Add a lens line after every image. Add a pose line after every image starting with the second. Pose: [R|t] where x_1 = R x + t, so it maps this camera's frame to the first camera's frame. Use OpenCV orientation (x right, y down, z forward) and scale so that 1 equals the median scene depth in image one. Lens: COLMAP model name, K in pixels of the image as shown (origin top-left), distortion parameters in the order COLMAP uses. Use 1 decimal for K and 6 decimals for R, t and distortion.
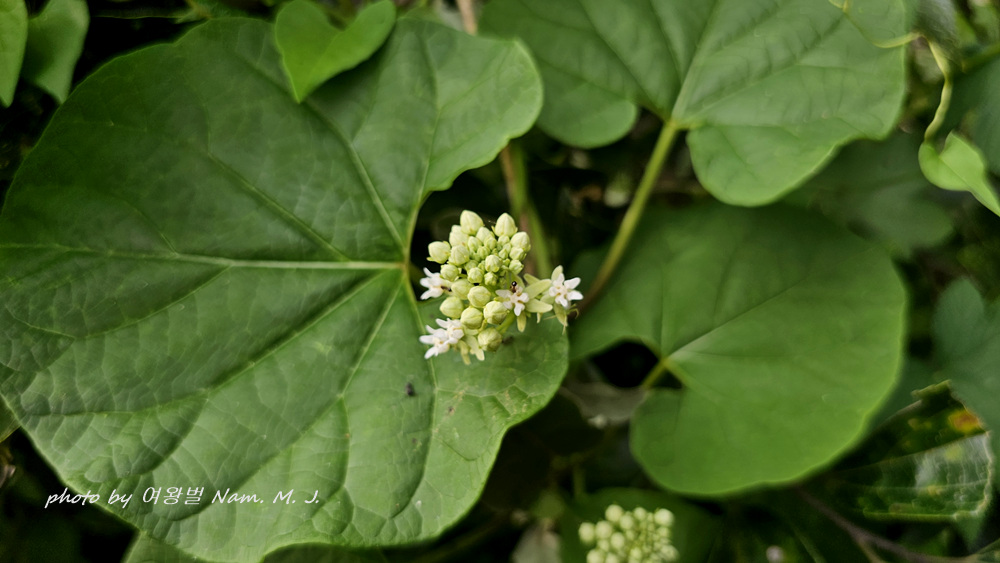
lens RADIAL K [[741.0, 0, 500.0], [0, 741.0, 281.5], [0, 0, 1]] dist [-0.054856, -0.000394]
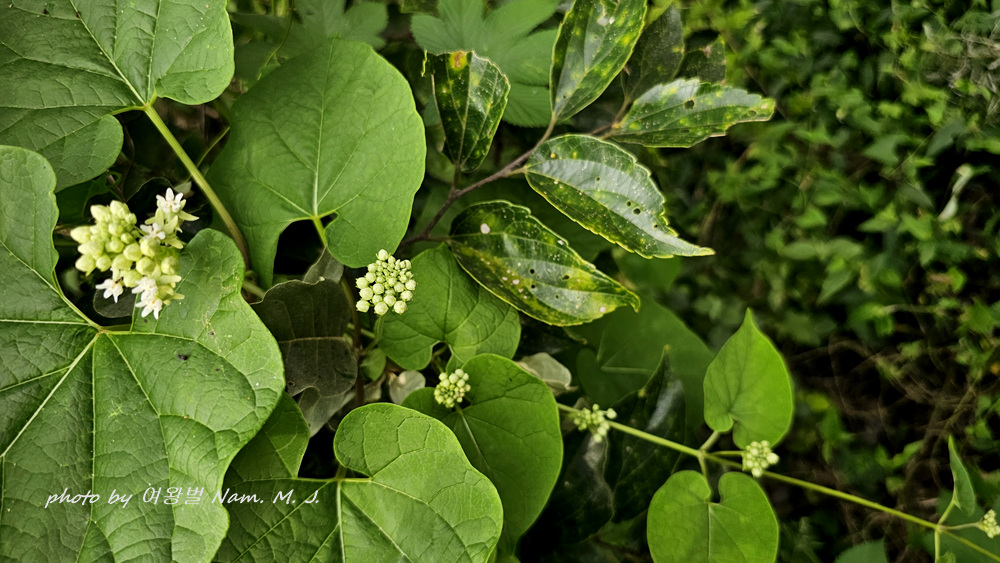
lens RADIAL K [[705.7, 0, 500.0], [0, 705.7, 281.5], [0, 0, 1]] dist [-0.007408, -0.003547]
pose [[0.463735, -0.834048, 0.298854, -0.113230], [0.830830, 0.526530, 0.180244, 0.287726], [-0.307688, 0.164711, 0.937122, -0.296526]]
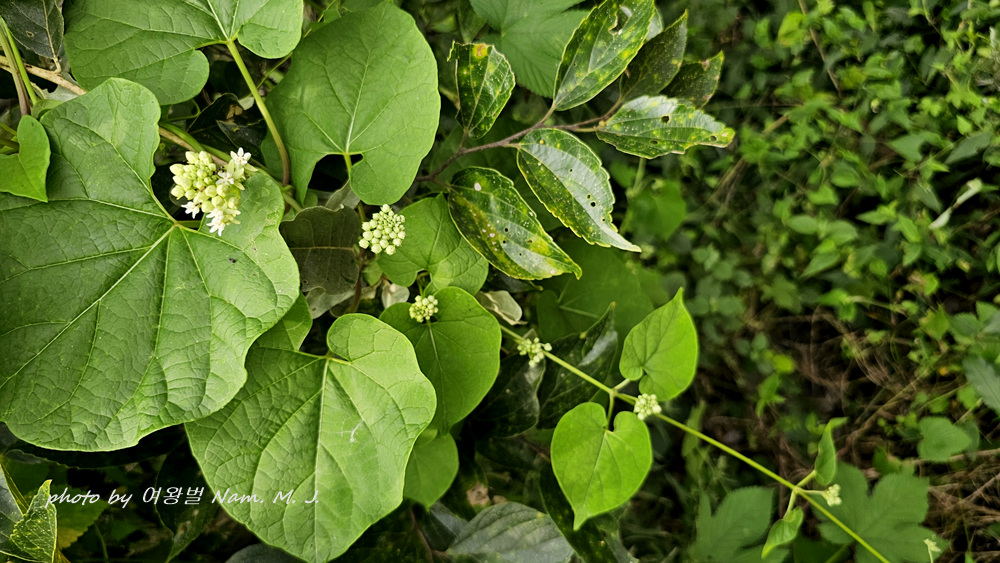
lens RADIAL K [[715.1, 0, 500.0], [0, 715.1, 281.5], [0, 0, 1]] dist [0.011710, 0.002153]
pose [[0.641112, -0.754148, 0.142254, 0.009327], [0.716021, 0.654497, 0.242789, 0.207095], [-0.276203, -0.053798, 0.959592, -0.818987]]
